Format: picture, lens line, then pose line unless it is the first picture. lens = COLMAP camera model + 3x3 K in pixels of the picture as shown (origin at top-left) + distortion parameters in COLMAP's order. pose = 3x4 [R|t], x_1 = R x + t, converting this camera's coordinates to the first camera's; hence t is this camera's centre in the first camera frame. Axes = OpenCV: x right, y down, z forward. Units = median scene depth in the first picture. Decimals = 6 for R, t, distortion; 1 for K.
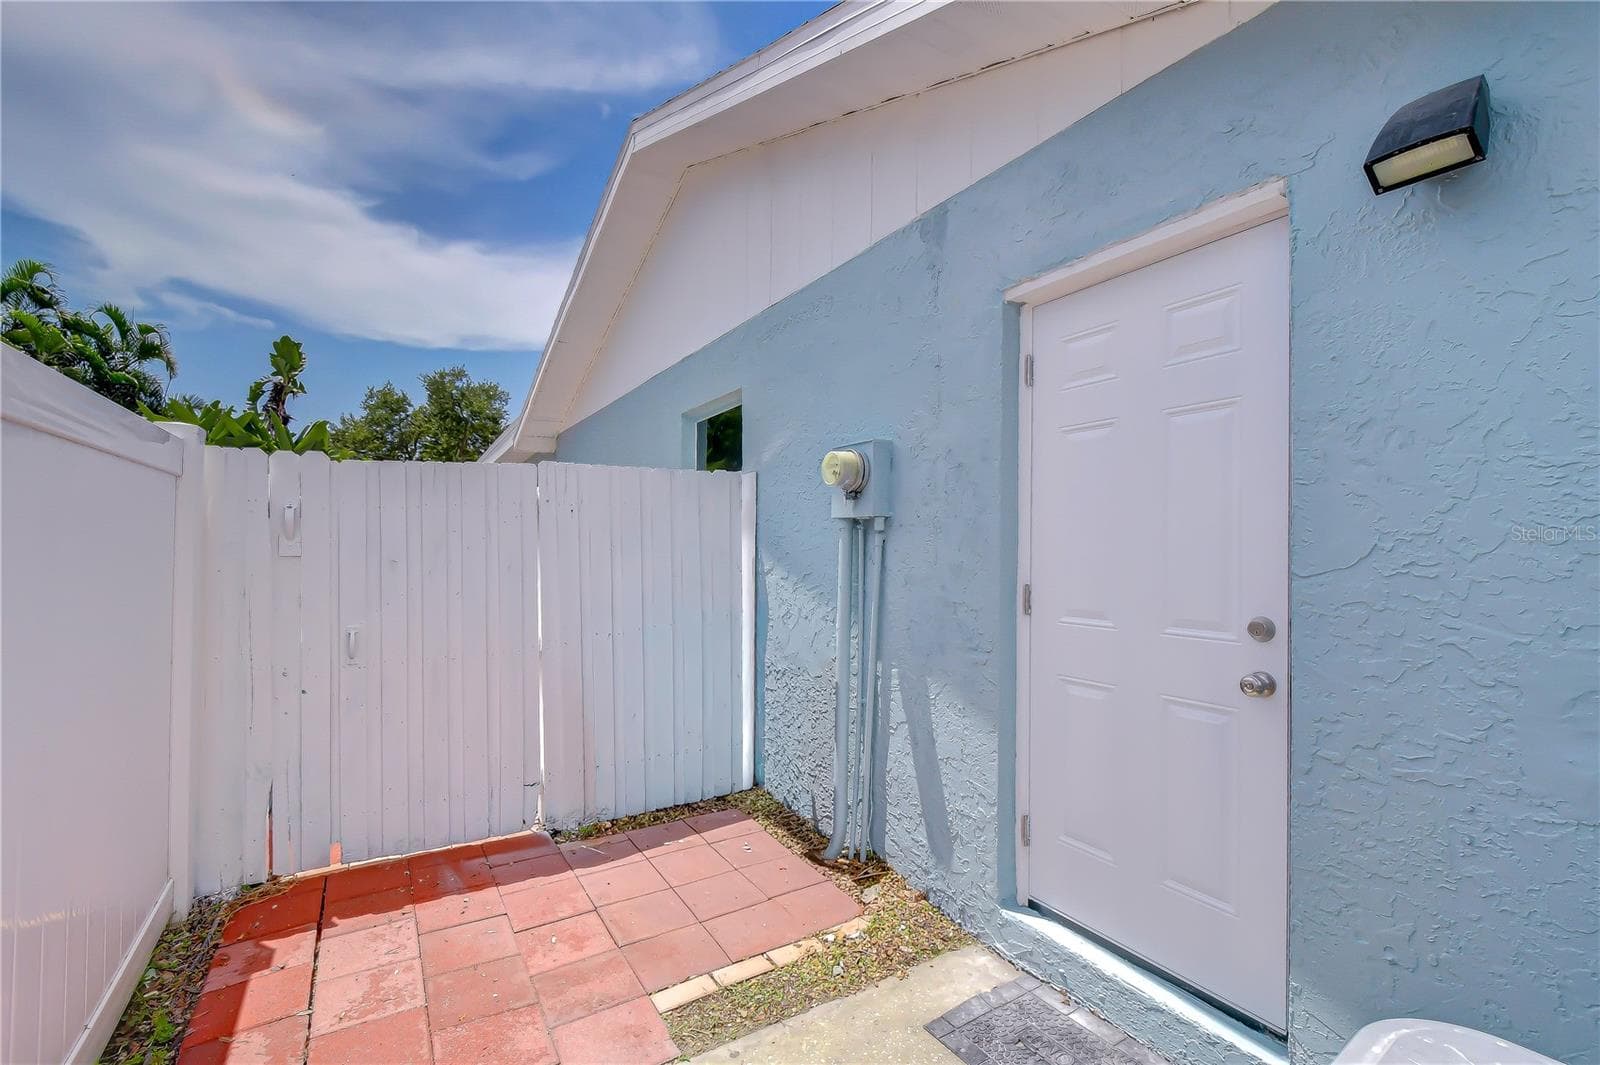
lens RADIAL K [[729.3, 0, 803.6], [0, 729.3, 545.0], [0, 0, 1]] dist [-0.002236, -0.002017]
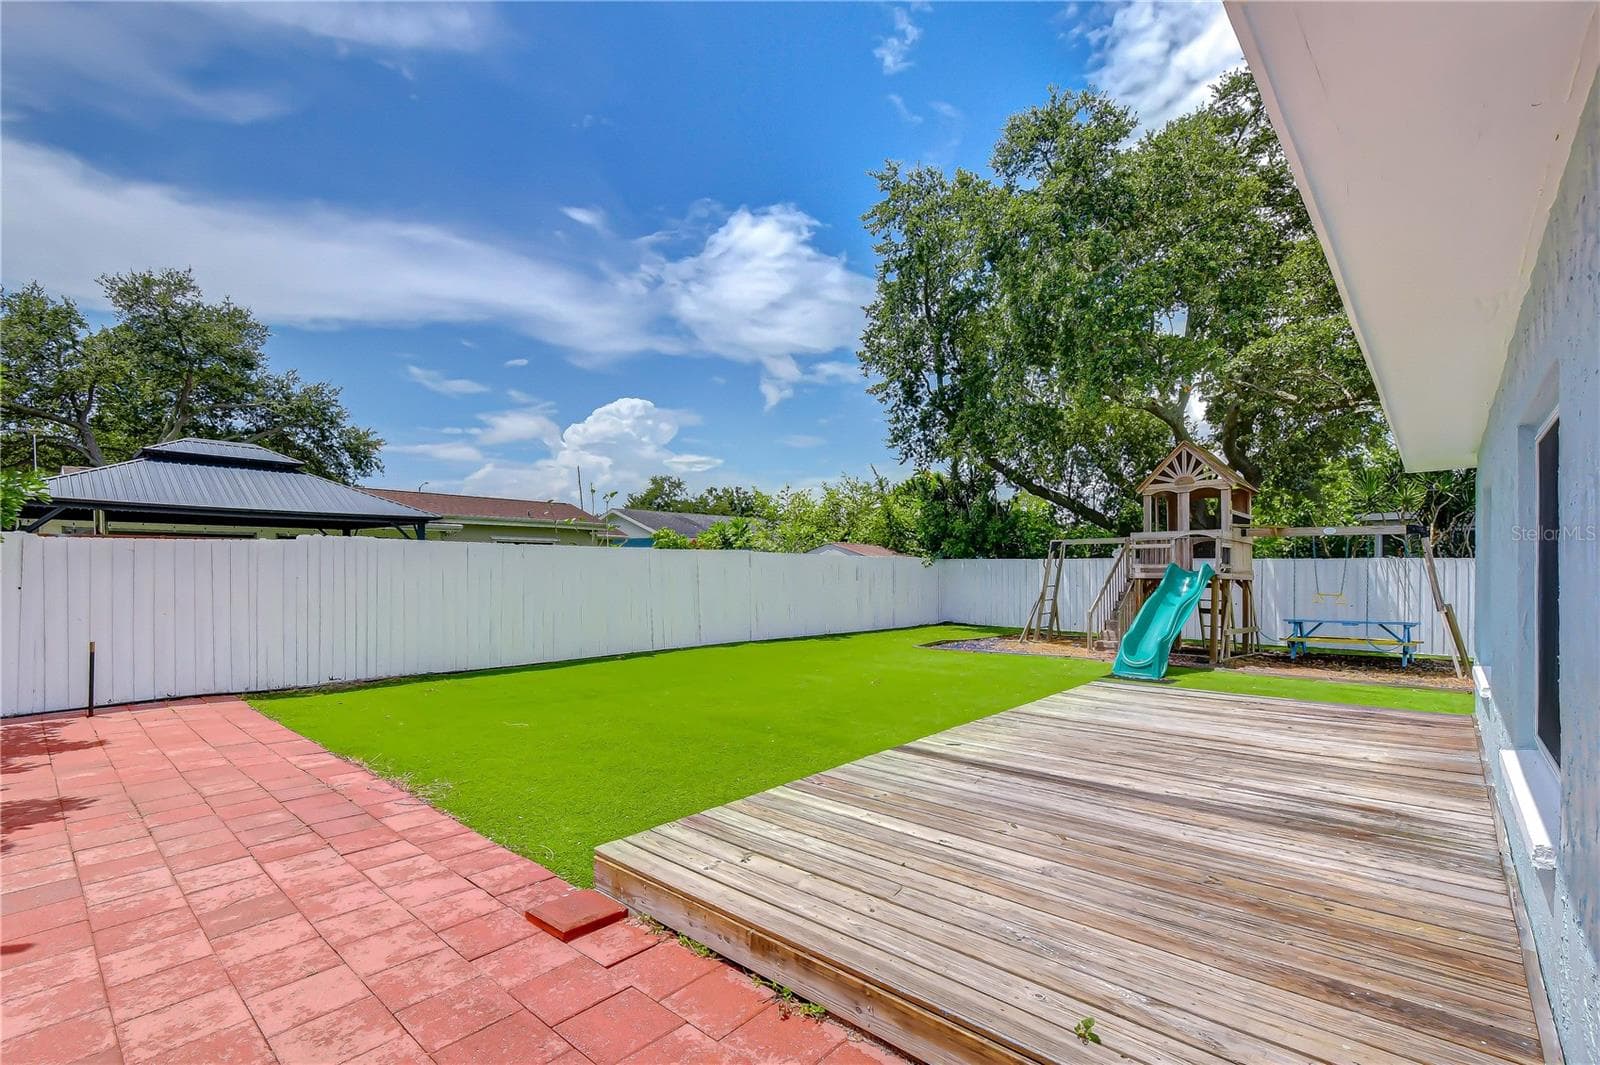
lens RADIAL K [[710.6, 0, 825.8], [0, 710.6, 546.9], [0, 0, 1]] dist [-0.000946, -0.002684]
pose [[0.946827, 0.003298, 0.321726, -0.408222], [-0.000718, 0.999967, -0.008138, -0.007146], [-0.321742, 0.007474, 0.946798, 0.705471]]
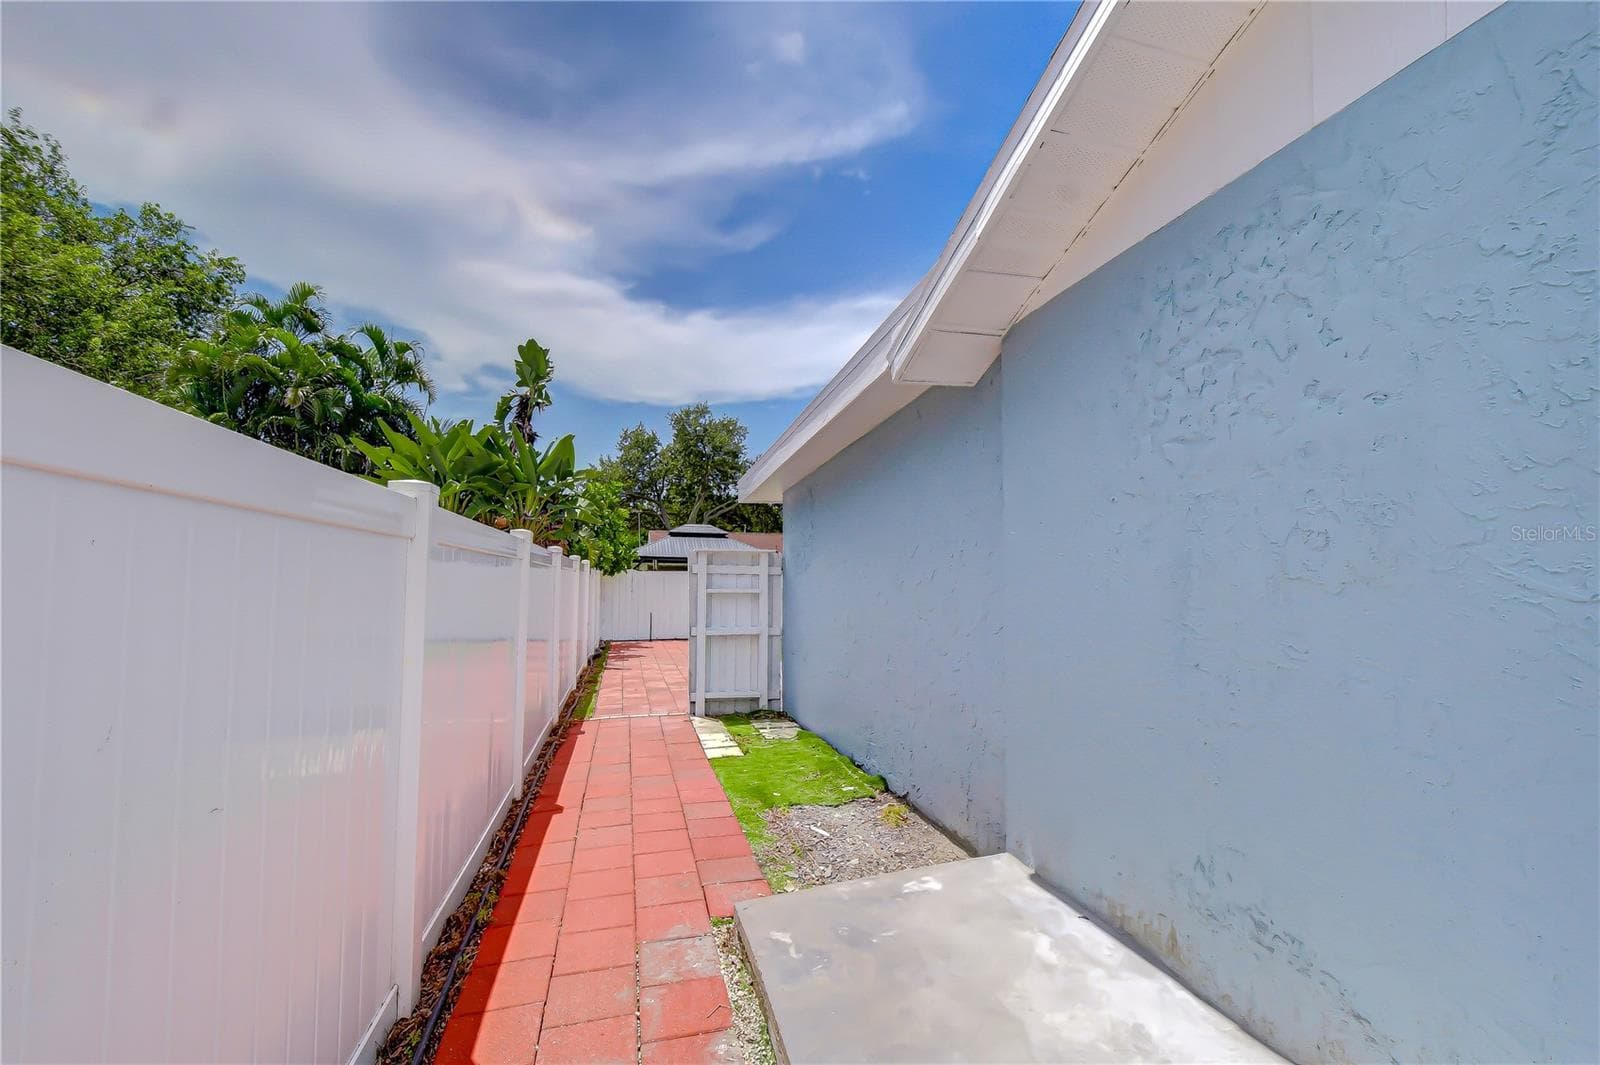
lens RADIAL K [[711.2, 0, 805.6], [0, 711.2, 542.3], [0, 0, 1]] dist [0.002702, -0.000155]
pose [[0.958622, -0.016723, -0.284191, -0.157579], [0.003055, 0.998820, -0.048471, -0.007334], [0.284666, 0.045598, 0.957542, 0.280320]]
